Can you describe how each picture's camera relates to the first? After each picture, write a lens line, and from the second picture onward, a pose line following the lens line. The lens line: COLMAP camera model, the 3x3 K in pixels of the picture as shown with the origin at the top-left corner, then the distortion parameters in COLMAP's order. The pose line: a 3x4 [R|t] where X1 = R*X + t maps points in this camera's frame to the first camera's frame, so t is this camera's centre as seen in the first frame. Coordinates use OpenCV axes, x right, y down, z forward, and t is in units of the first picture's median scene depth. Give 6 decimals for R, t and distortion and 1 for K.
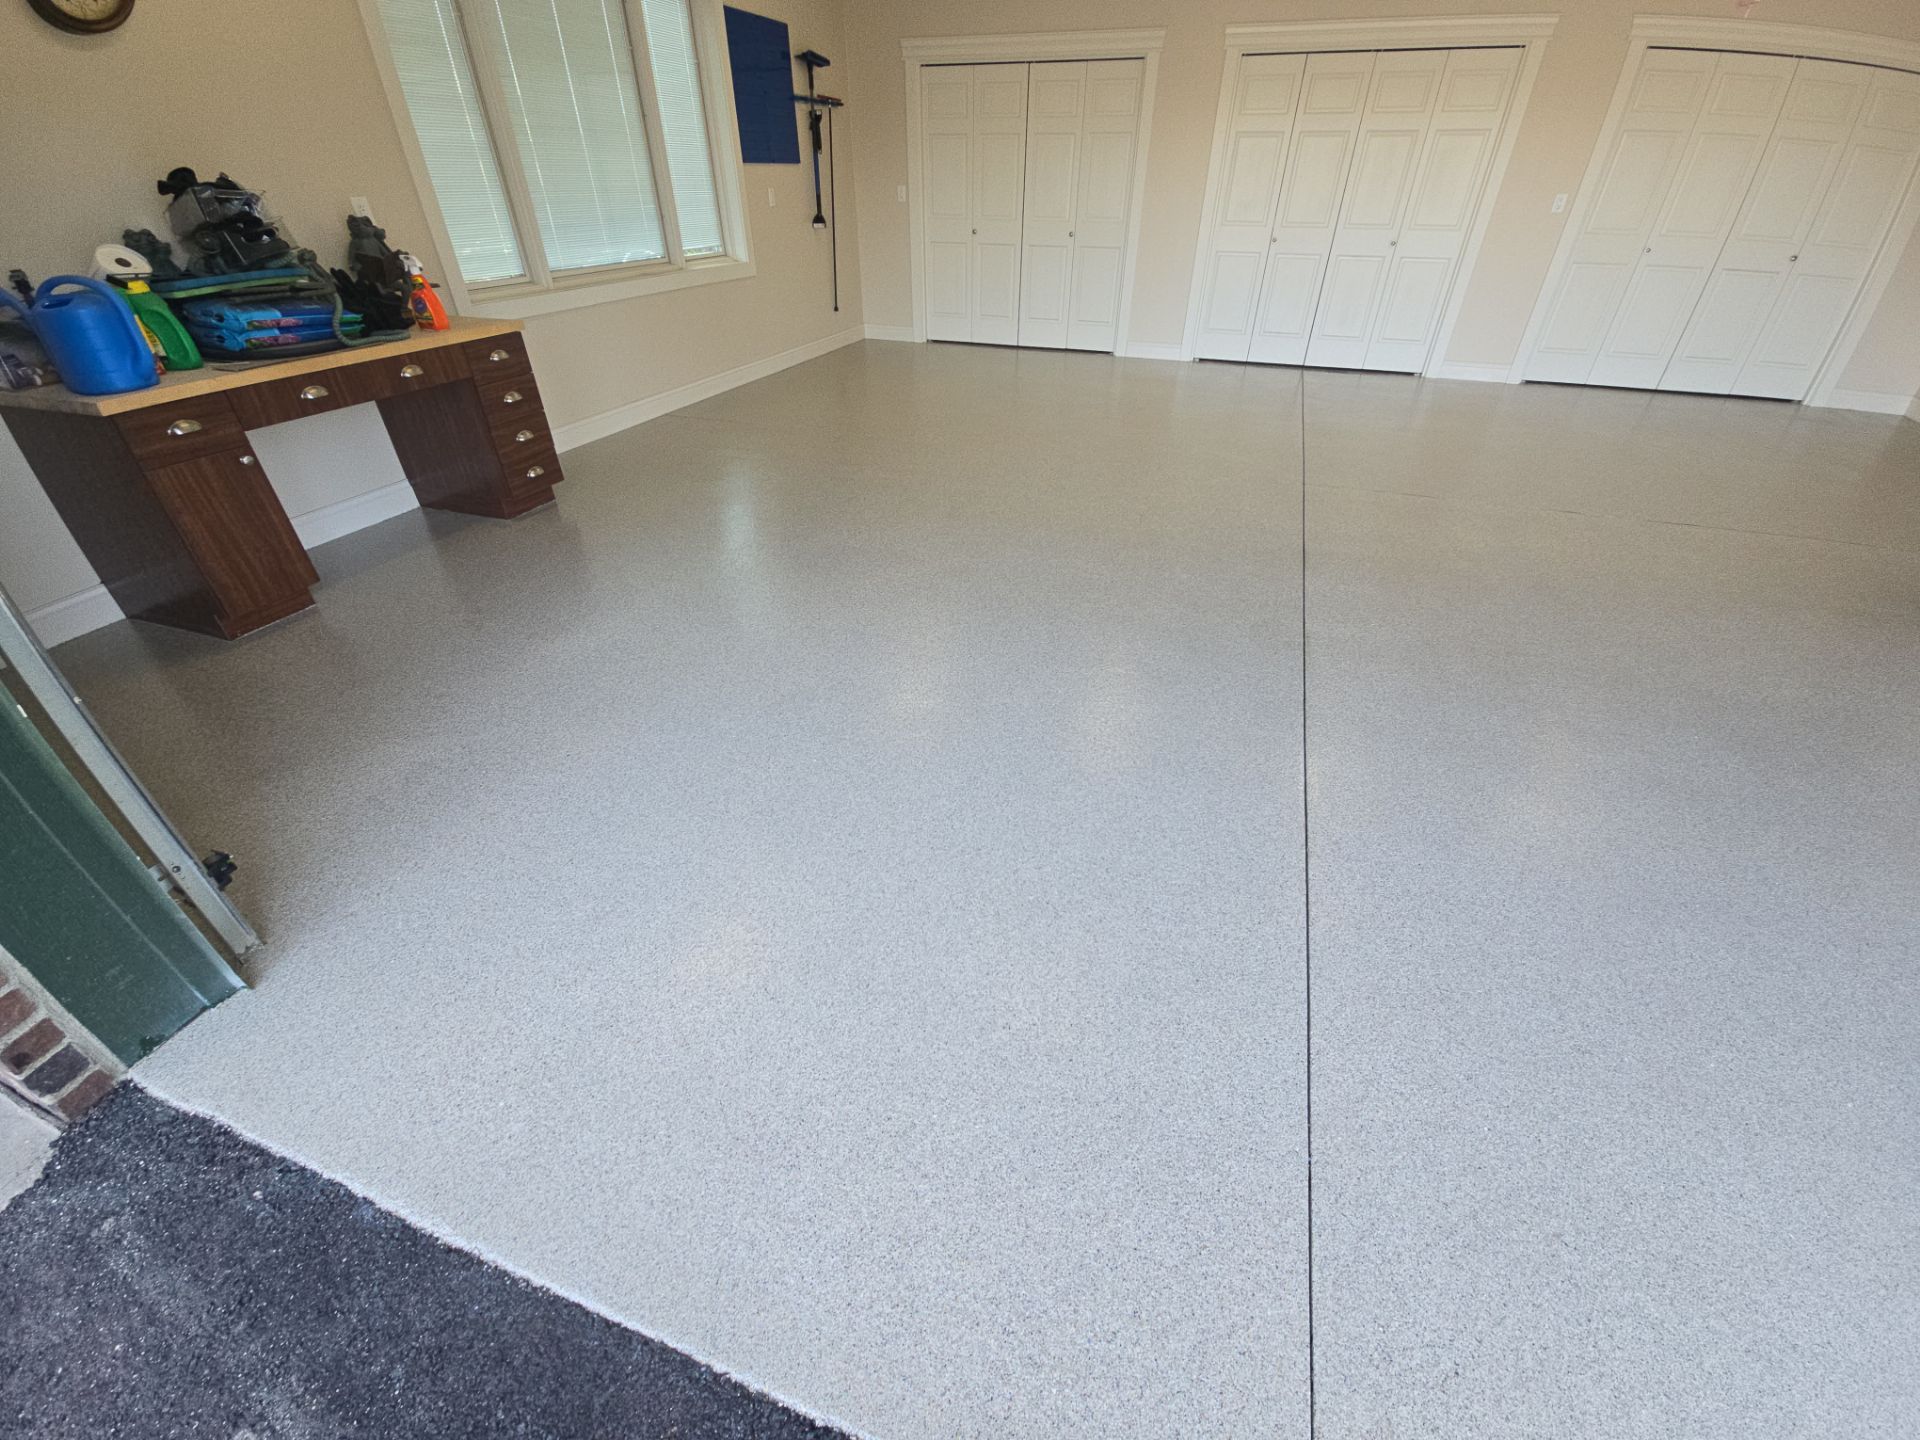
lens RADIAL K [[777.0, 0, 961.7], [0, 777.0, 715.5], [0, 0, 1]] dist [0.005839, -0.003032]
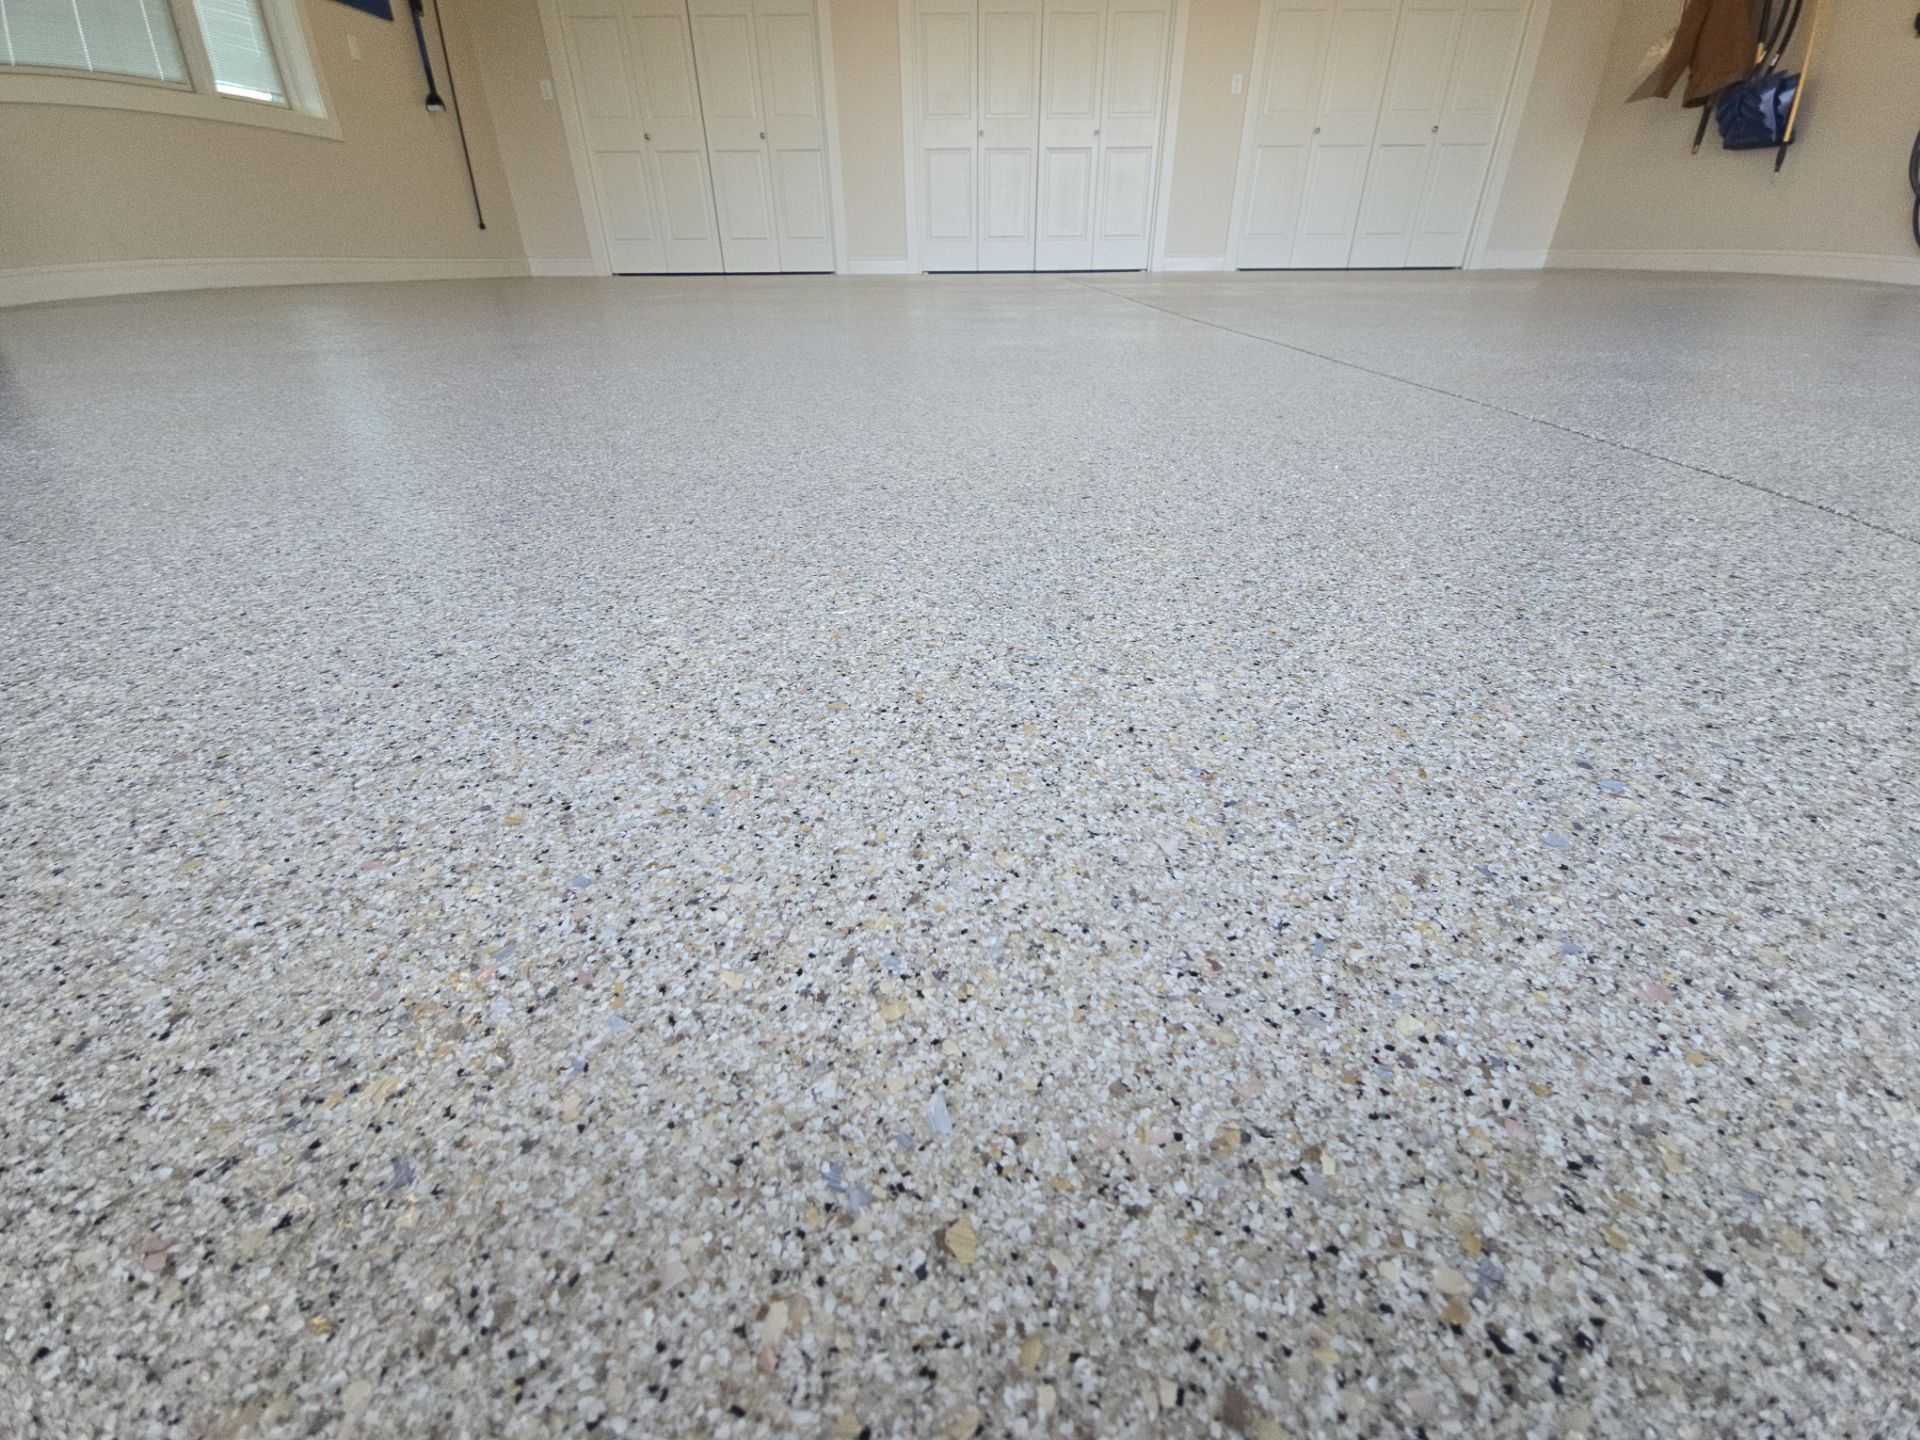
lens RADIAL K [[777.0, 0, 963.7], [0, 777.0, 716.5], [0, 0, 1]] dist [0.005839, -0.003032]
pose [[0.944527, -0.169399, 0.281378, -0.013174], [0.197857, 0.977296, -0.075800, 0.419464], [-0.262149, 0.127267, 0.956599, 0.543331]]
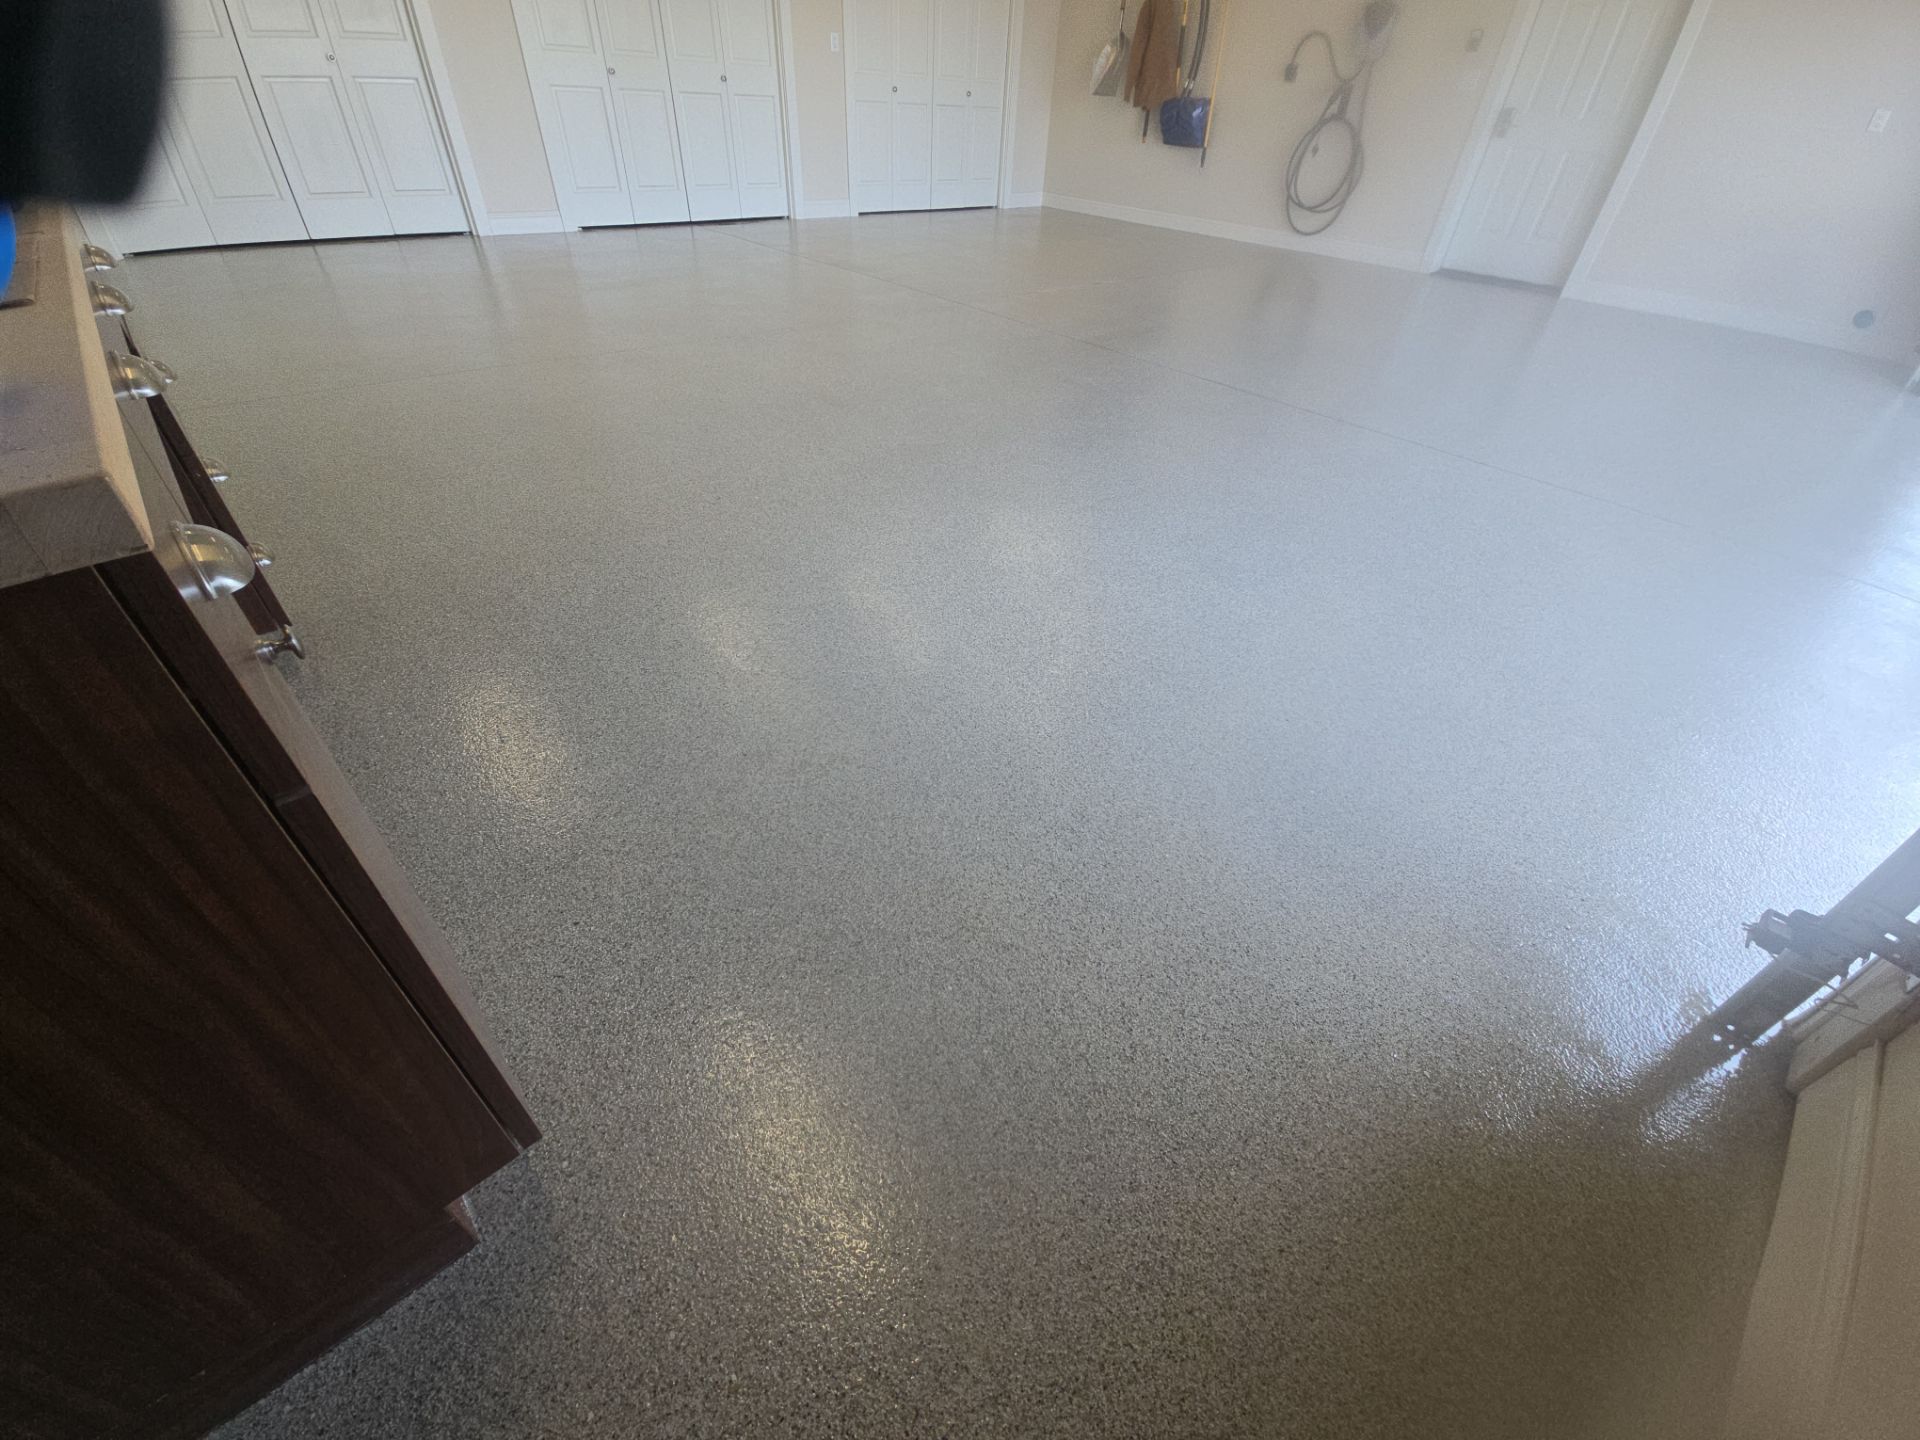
lens RADIAL K [[777.0, 0, 959.9], [0, 777.0, 713.2], [0, 0, 1]] dist [0.005839, -0.003032]
pose [[0.468707, -0.539062, 0.699804, -1.168466], [0.466994, 0.823667, 0.321696, -0.332762], [-0.749820, 0.176024, 0.637797, 0.785021]]
